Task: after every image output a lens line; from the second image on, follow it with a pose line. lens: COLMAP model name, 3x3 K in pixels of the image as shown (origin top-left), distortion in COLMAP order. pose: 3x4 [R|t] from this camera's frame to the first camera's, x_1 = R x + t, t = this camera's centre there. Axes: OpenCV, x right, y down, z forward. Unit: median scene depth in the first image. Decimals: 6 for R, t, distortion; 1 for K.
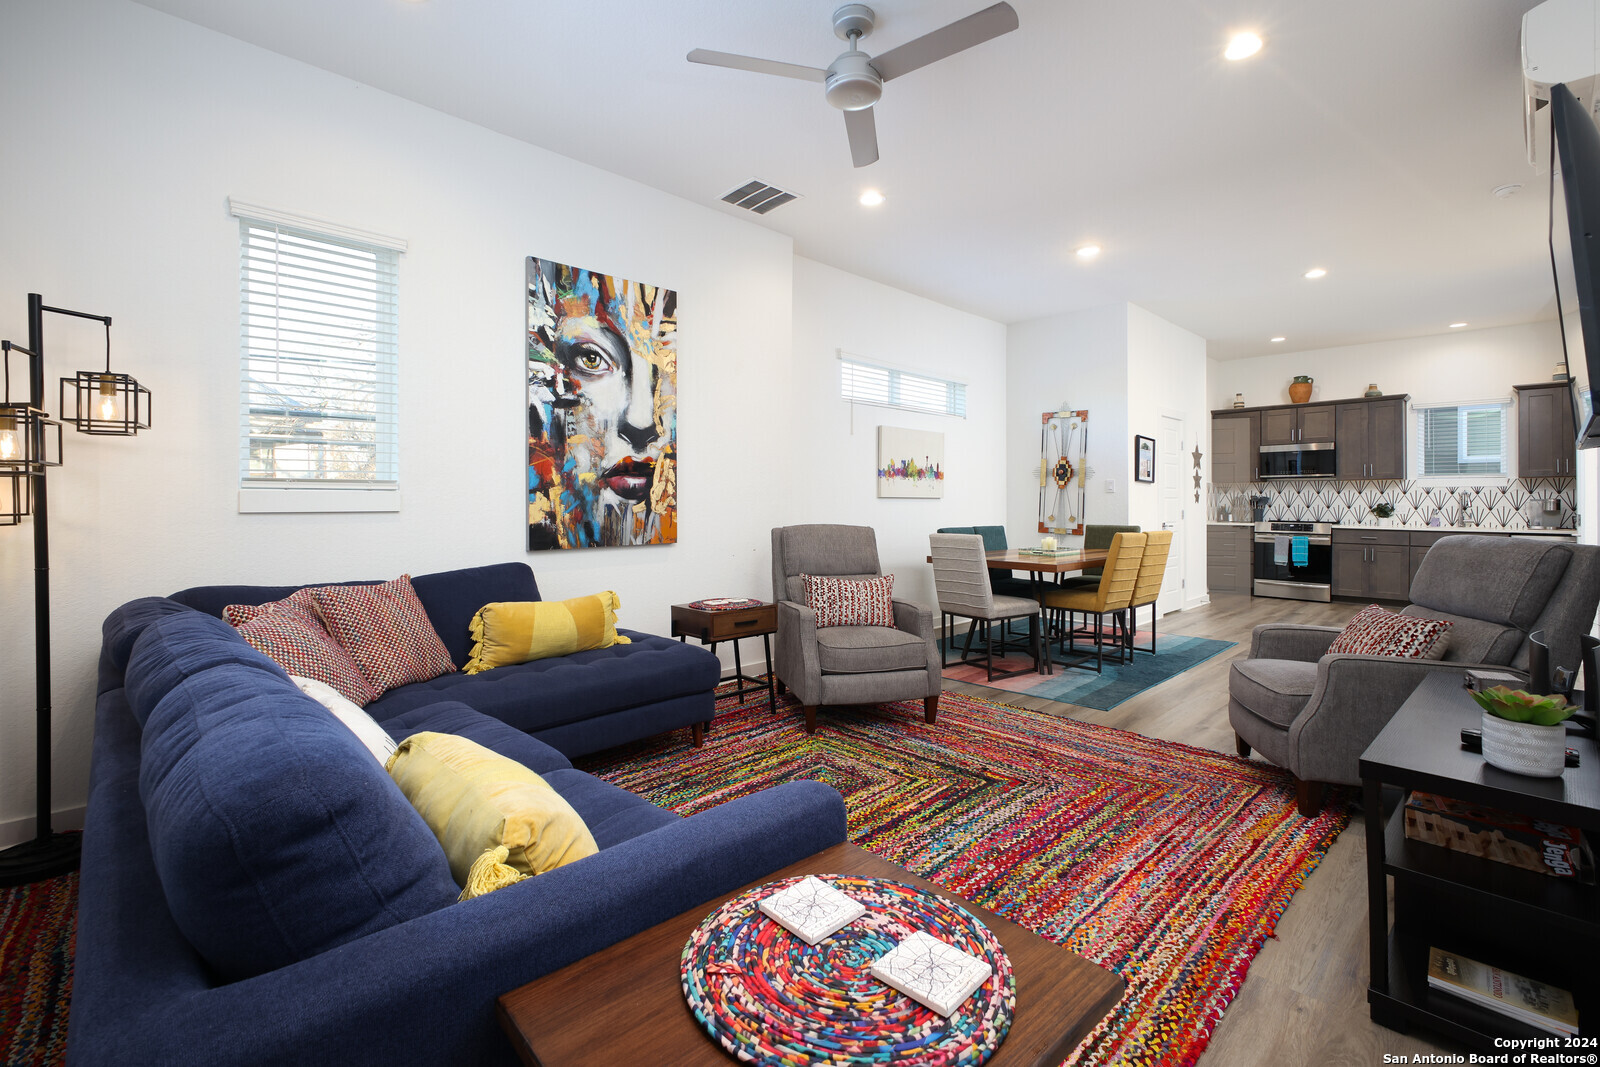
lens RADIAL K [[701.4, 0, 810.7], [0, 701.4, 505.0], [0, 0, 1]] dist [0.002817, 0.000312]
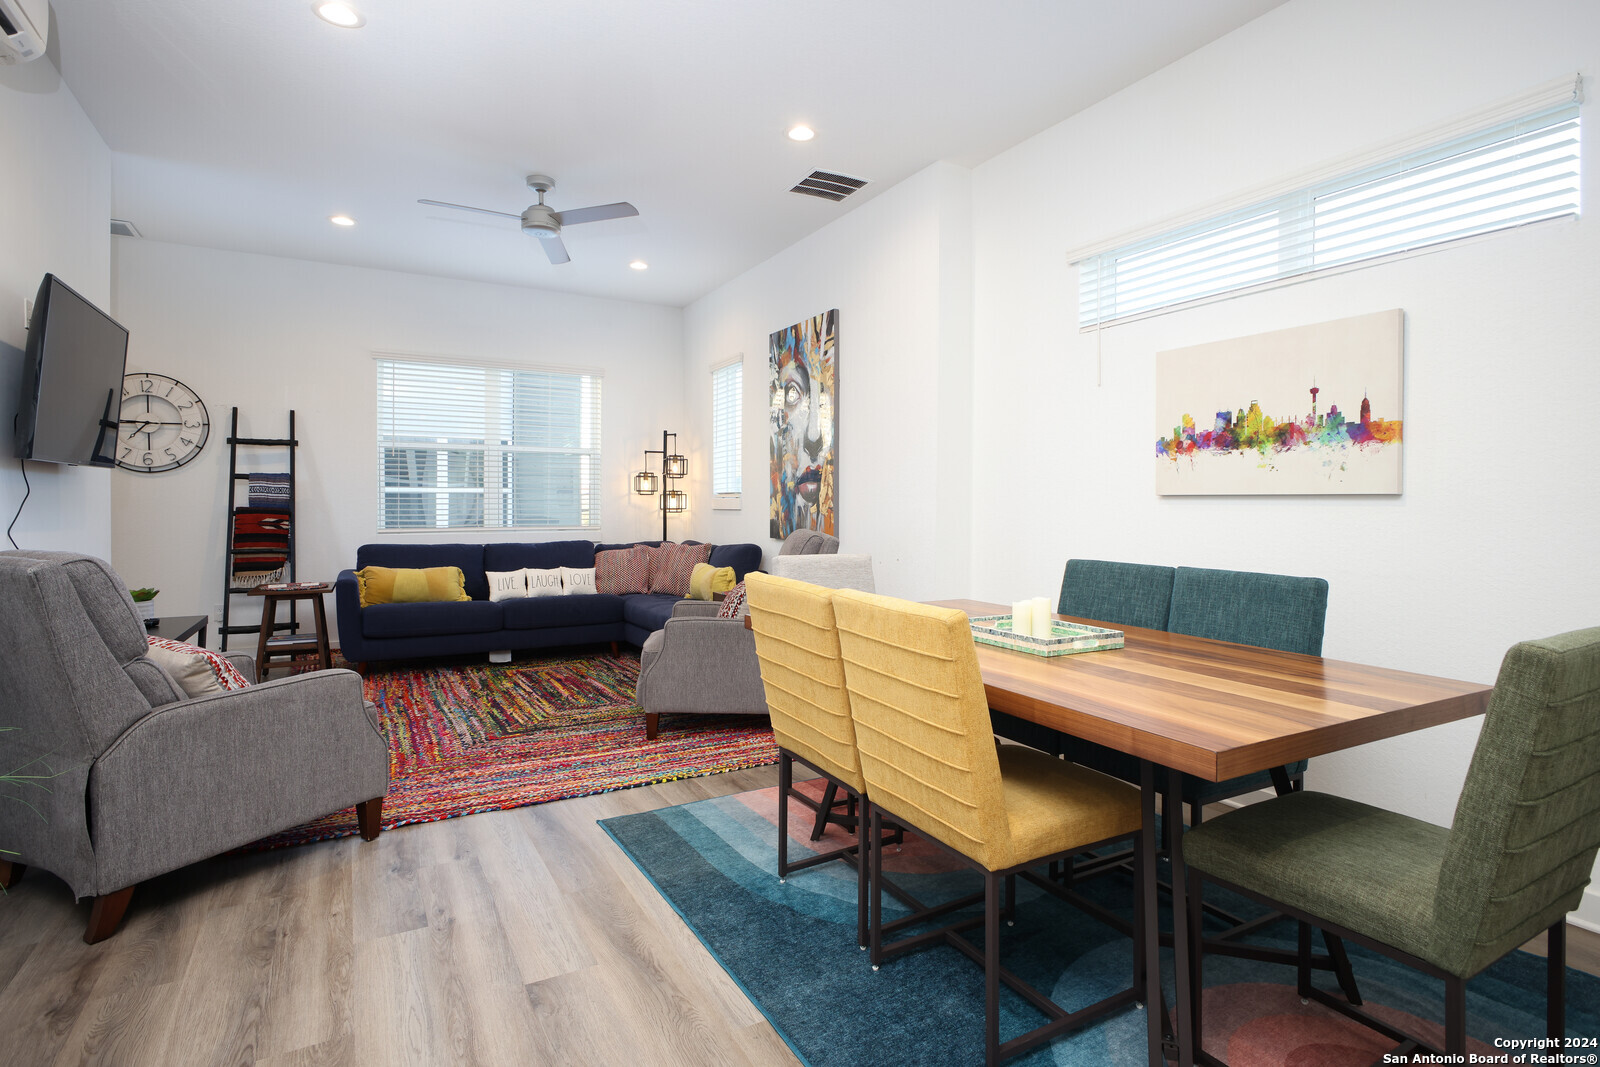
lens RADIAL K [[810.4, 0, 805.1], [0, 810.4, 508.3], [0, 0, 1]] dist [0.003822, 0.000306]
pose [[-0.254858, 0.004237, -0.966969, 1.088334], [-0.005949, 0.999965, 0.005949, -0.005622], [0.966960, 0.007269, -0.254824, 1.359402]]
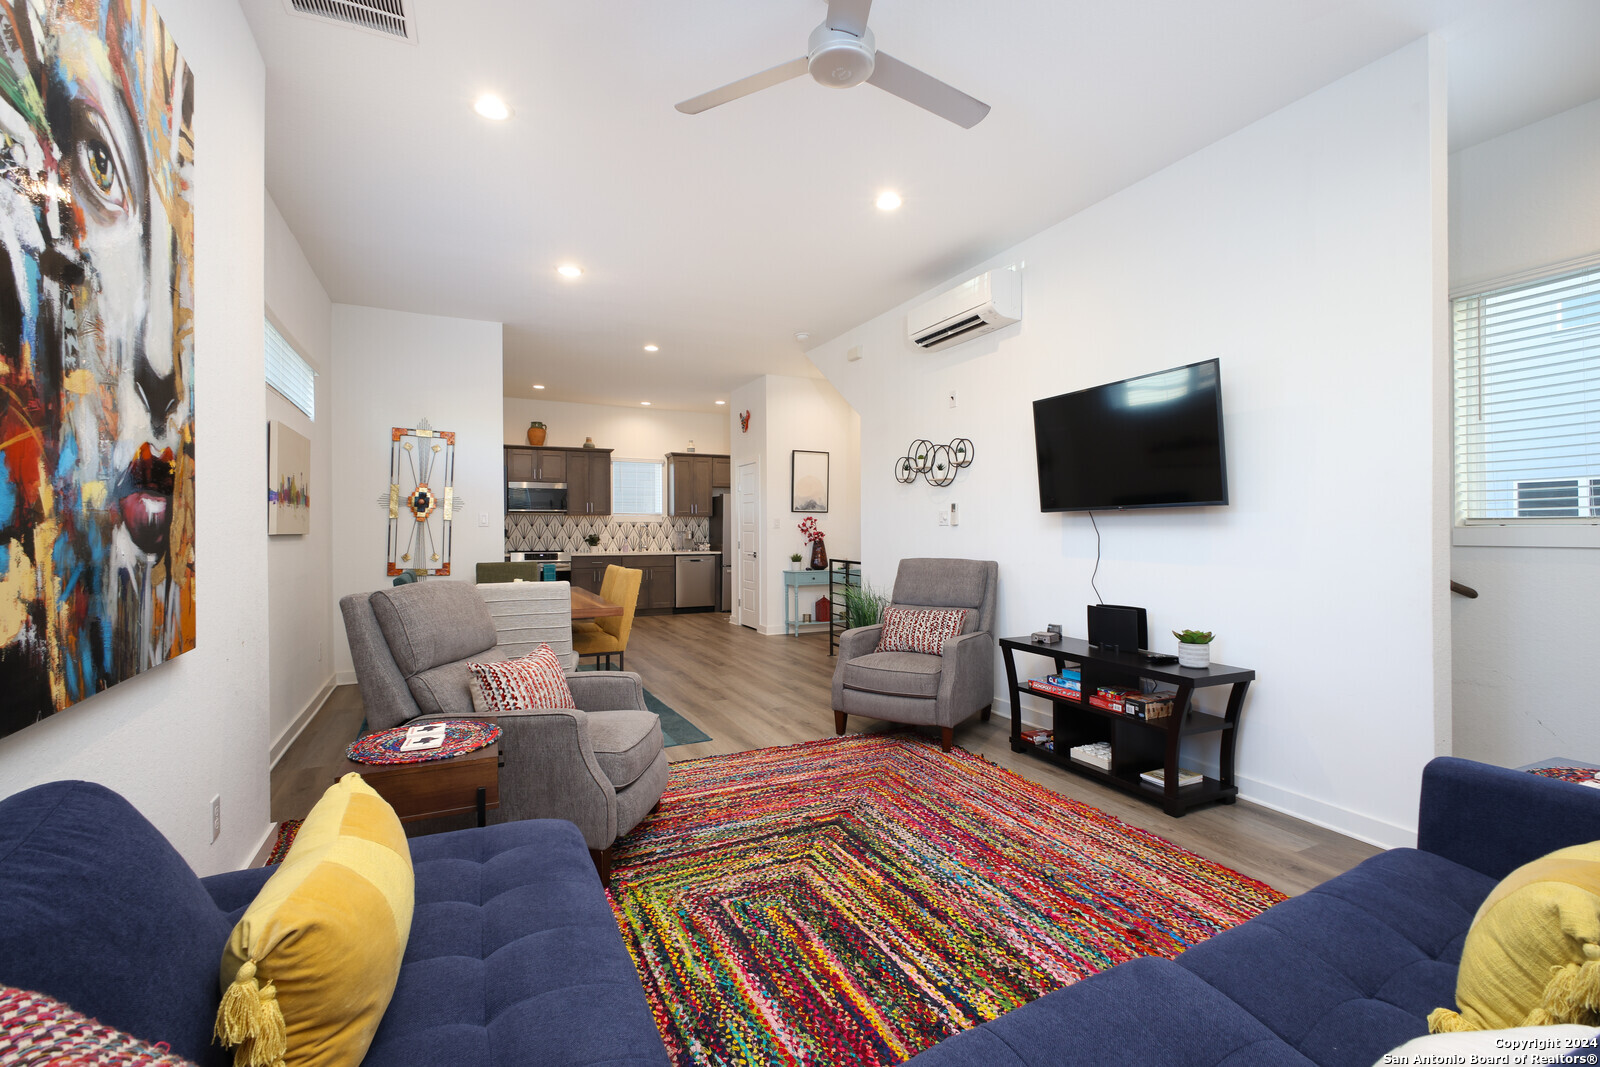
lens RADIAL K [[703.9, 0, 798.9], [0, 703.9, 526.4], [0, 0, 1]] dist [0.004985, 0.000610]
pose [[0.319842, 0.001901, 0.947469, -0.522619], [0.006647, 0.999969, -0.004250, -0.018807], [-0.947448, 0.007657, 0.319819, 0.532112]]
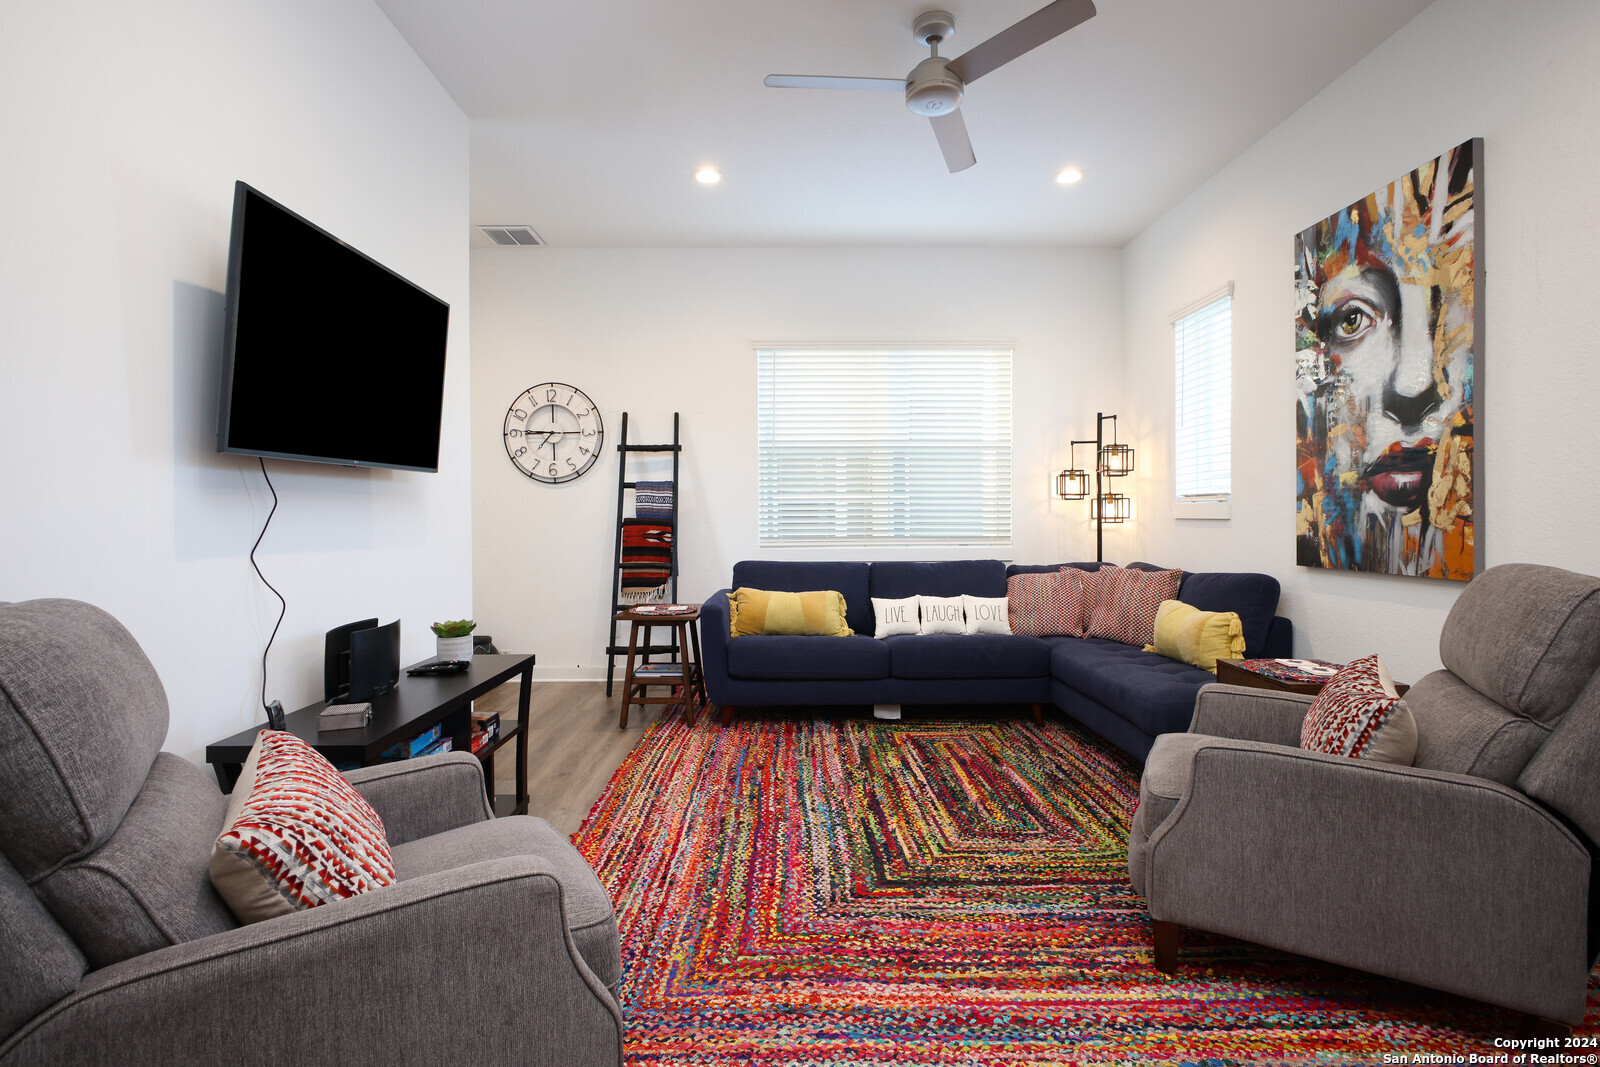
lens RADIAL K [[765.2, 0, 797.4], [0, 765.2, 517.2], [0, 0, 1]] dist [-0.000710, -0.000338]
pose [[-0.687141, 0.006917, -0.726491, 0.672945], [0.001709, 0.999967, 0.007904, -0.004324], [0.726522, 0.004190, -0.687130, 1.096422]]
